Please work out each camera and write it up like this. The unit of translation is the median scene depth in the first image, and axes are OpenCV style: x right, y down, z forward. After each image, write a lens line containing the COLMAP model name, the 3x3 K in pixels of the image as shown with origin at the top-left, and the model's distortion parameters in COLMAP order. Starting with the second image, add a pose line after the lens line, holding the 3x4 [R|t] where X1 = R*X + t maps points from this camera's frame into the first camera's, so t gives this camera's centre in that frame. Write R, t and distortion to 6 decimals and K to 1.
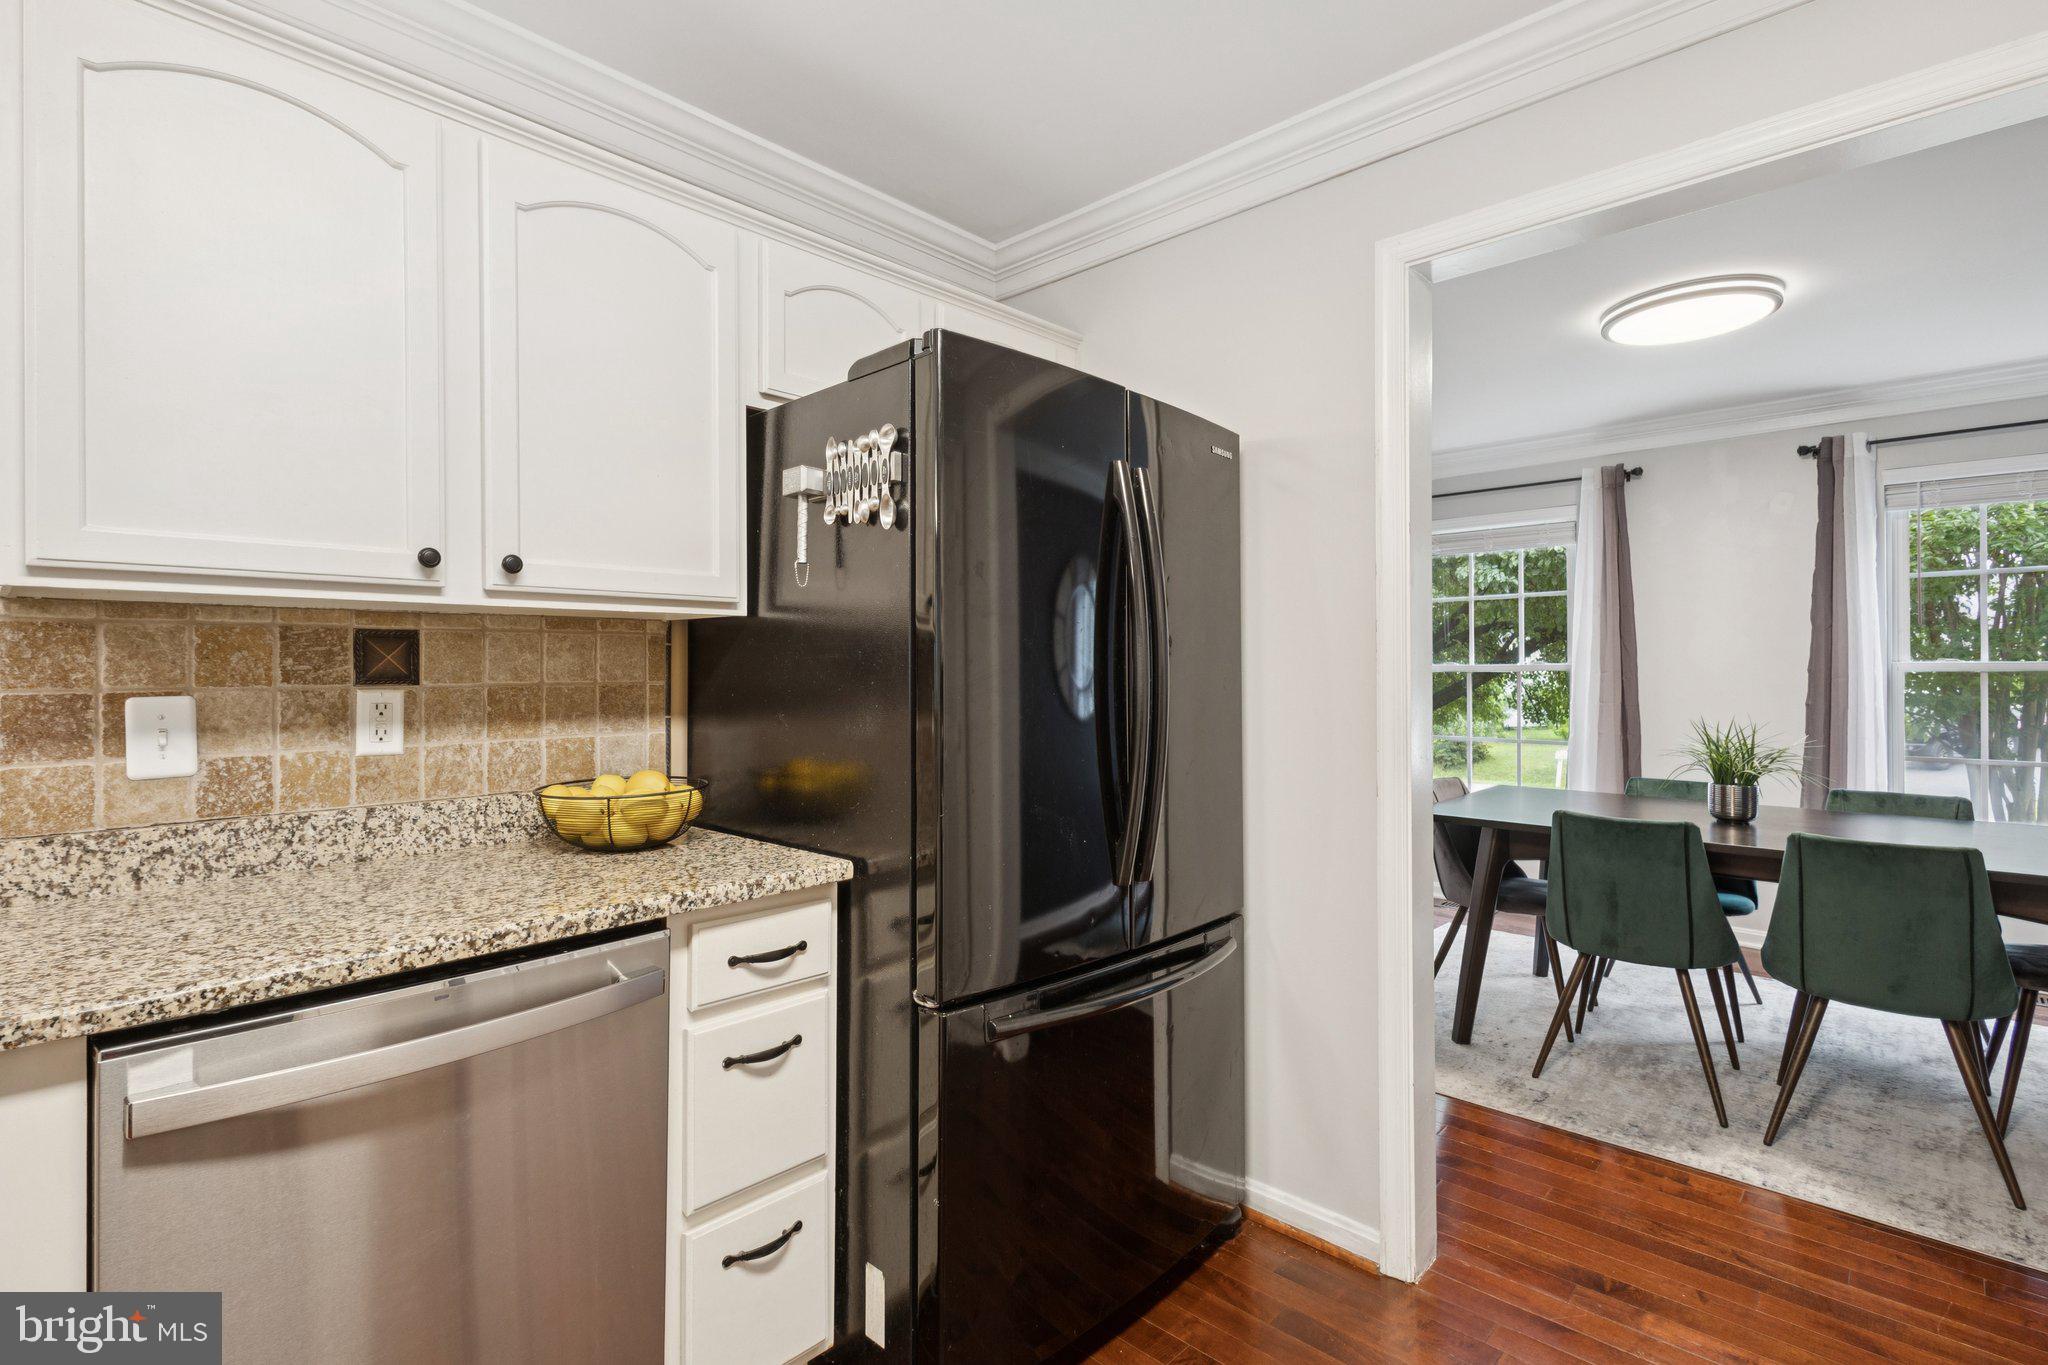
lens RADIAL K [[971.9, 0, 1024.1], [0, 971.9, 668.7], [0, 0, 1]] dist [0.019676, -0.002416]
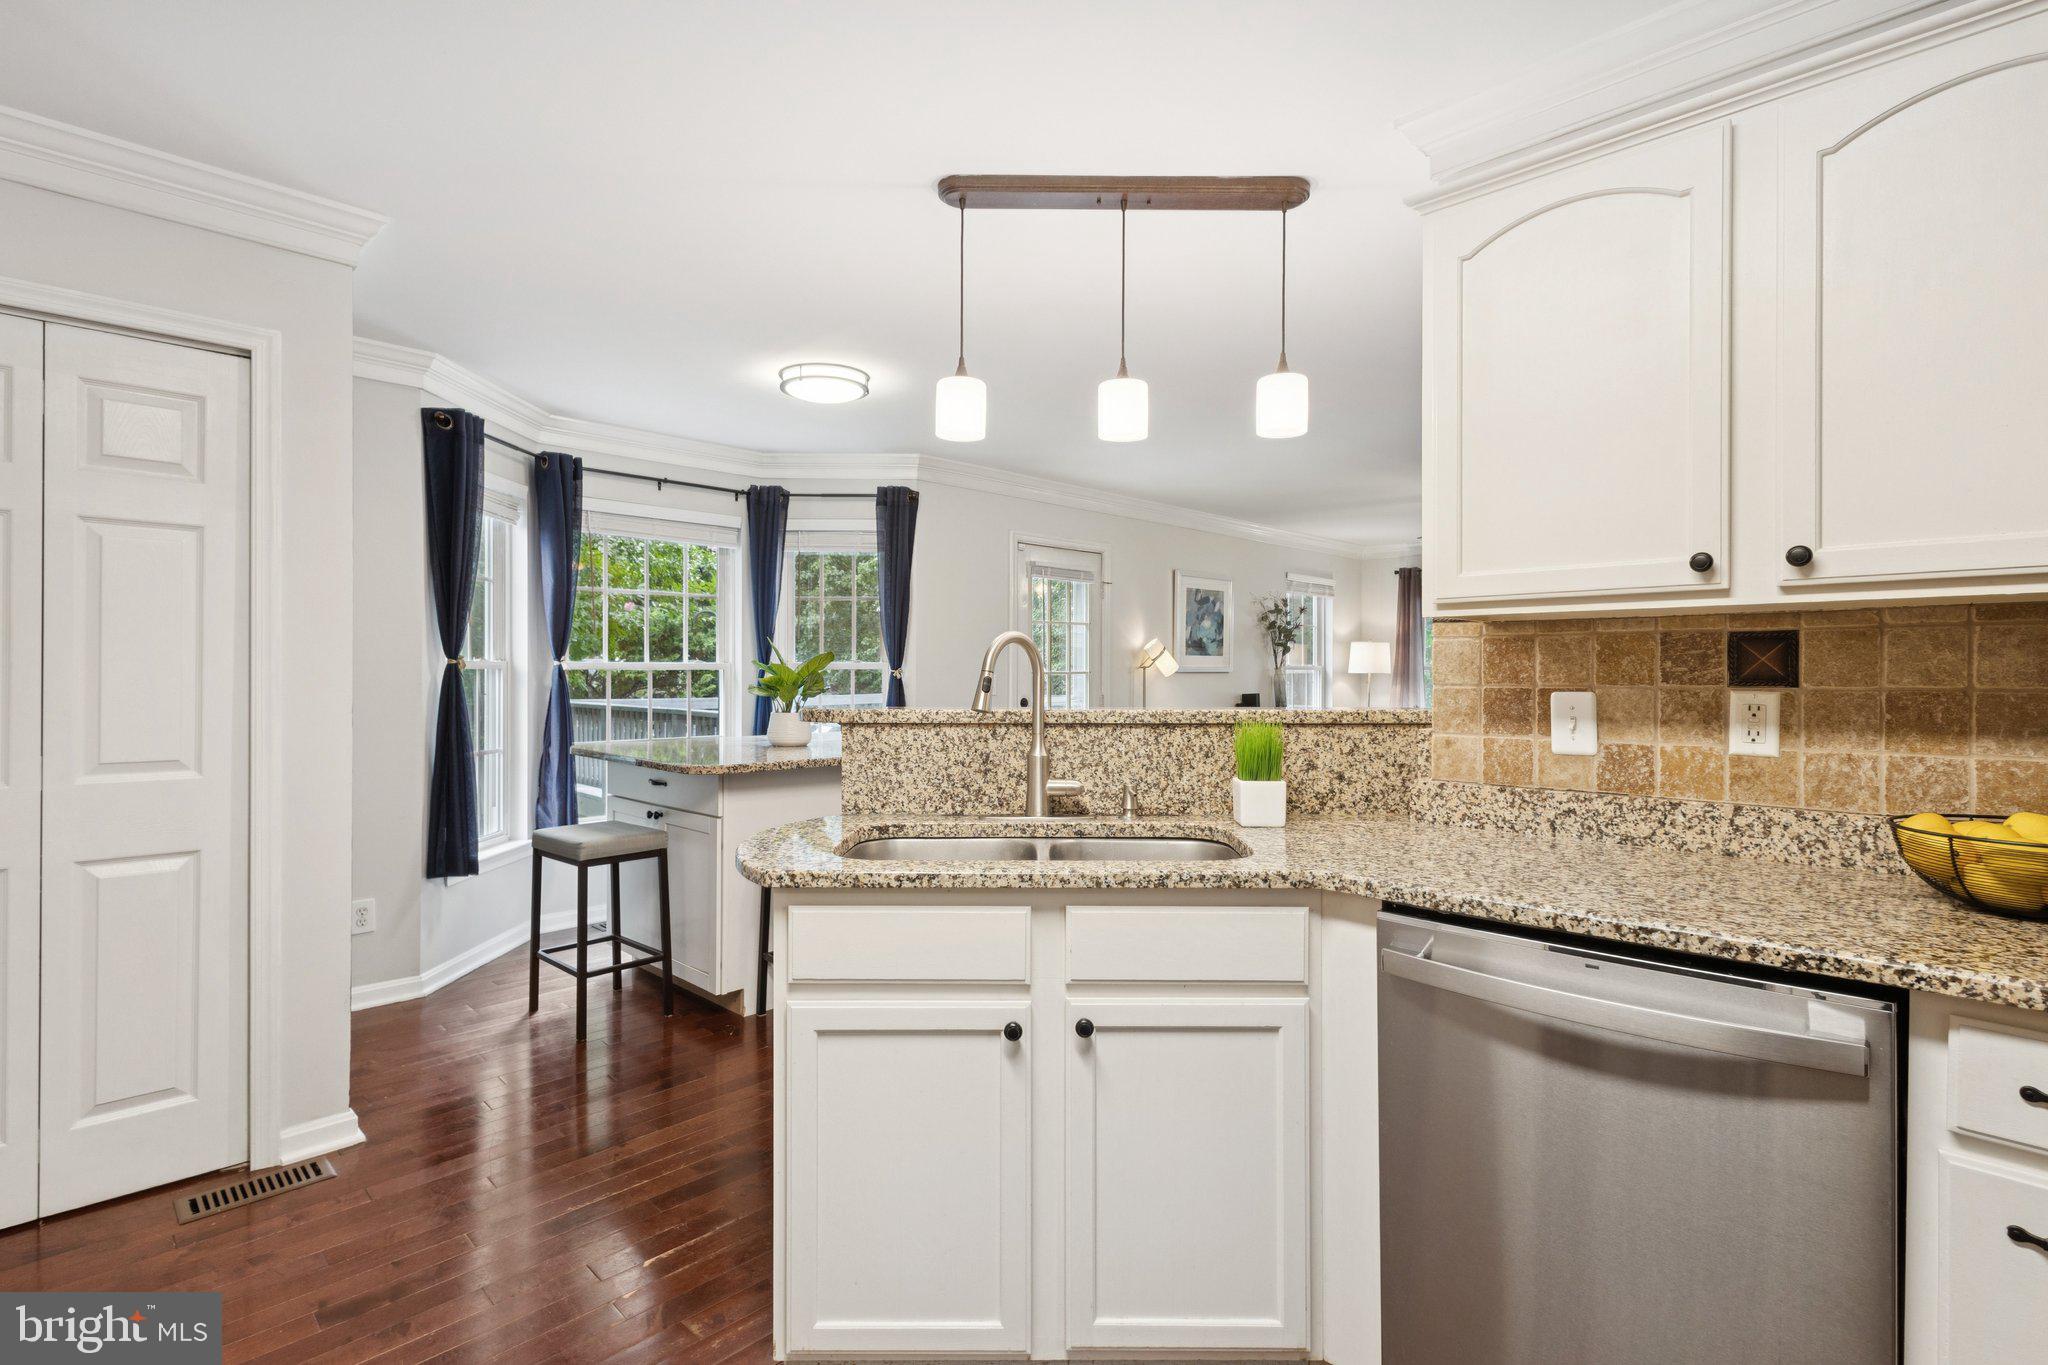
lens RADIAL K [[971.9, 0, 1008.4], [0, 971.9, 676.4], [0, 0, 1]] dist [0.019676, -0.002416]
pose [[-0.030604, 0.008587, -0.999495, 0.380042], [0.000435, 0.999963, 0.008578, -0.002820], [0.999531, -0.000172, -0.030607, 0.263829]]
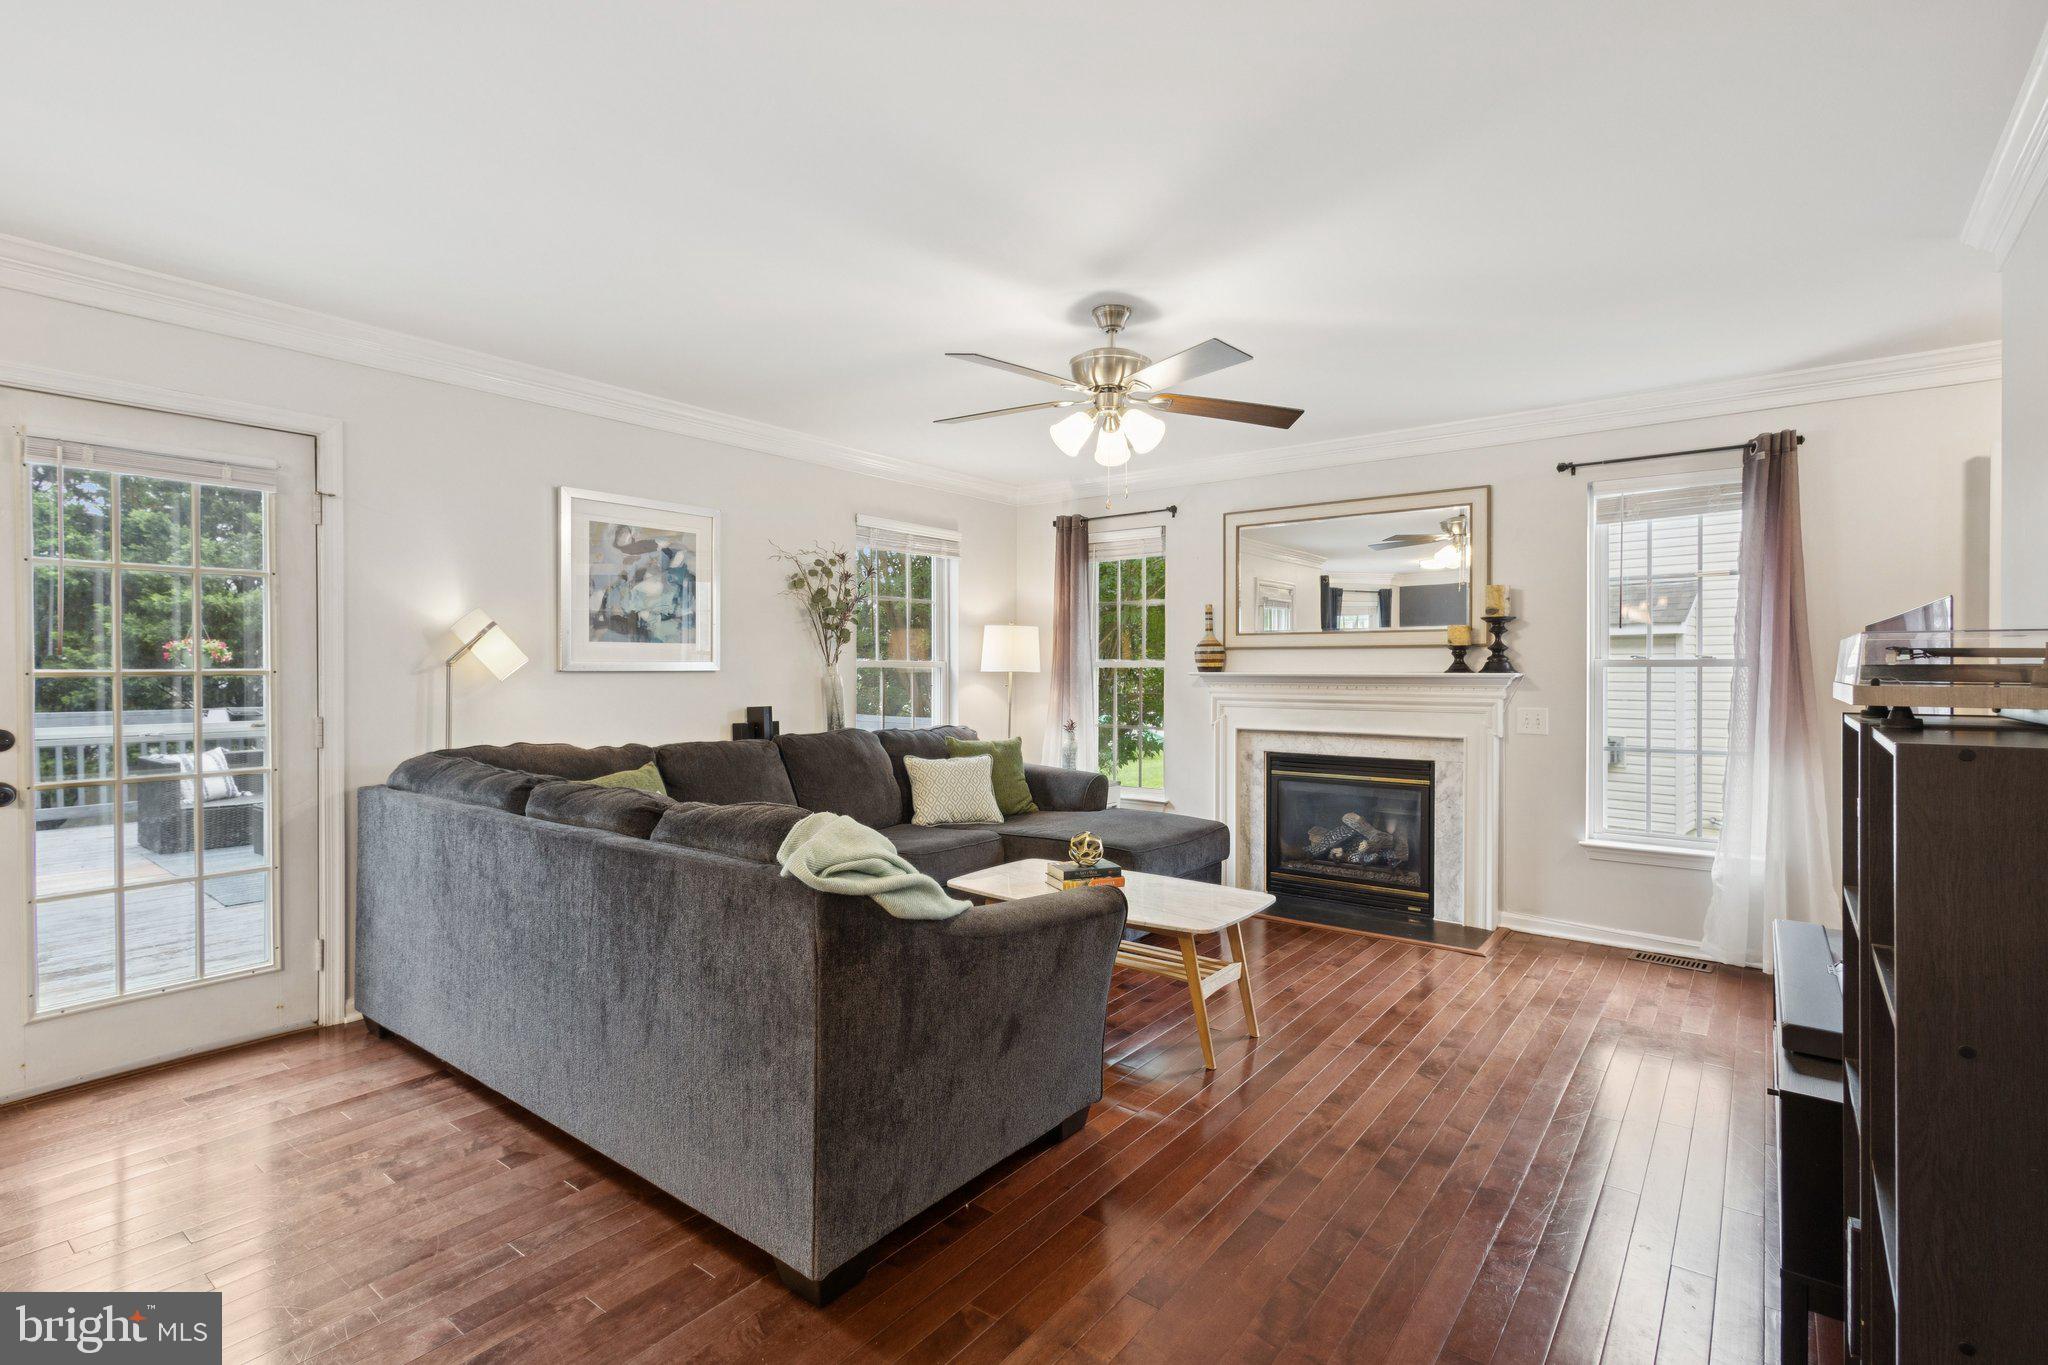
lens RADIAL K [[971.9, 0, 1019.0], [0, 971.9, 679.7], [0, 0, 1]] dist [0.019676, -0.002416]
pose [[0.090995, 0.015763, -0.995727, -1.379001], [-0.001238, 0.999876, 0.015715, -0.003406], [0.995851, -0.000198, 0.091003, 1.714883]]
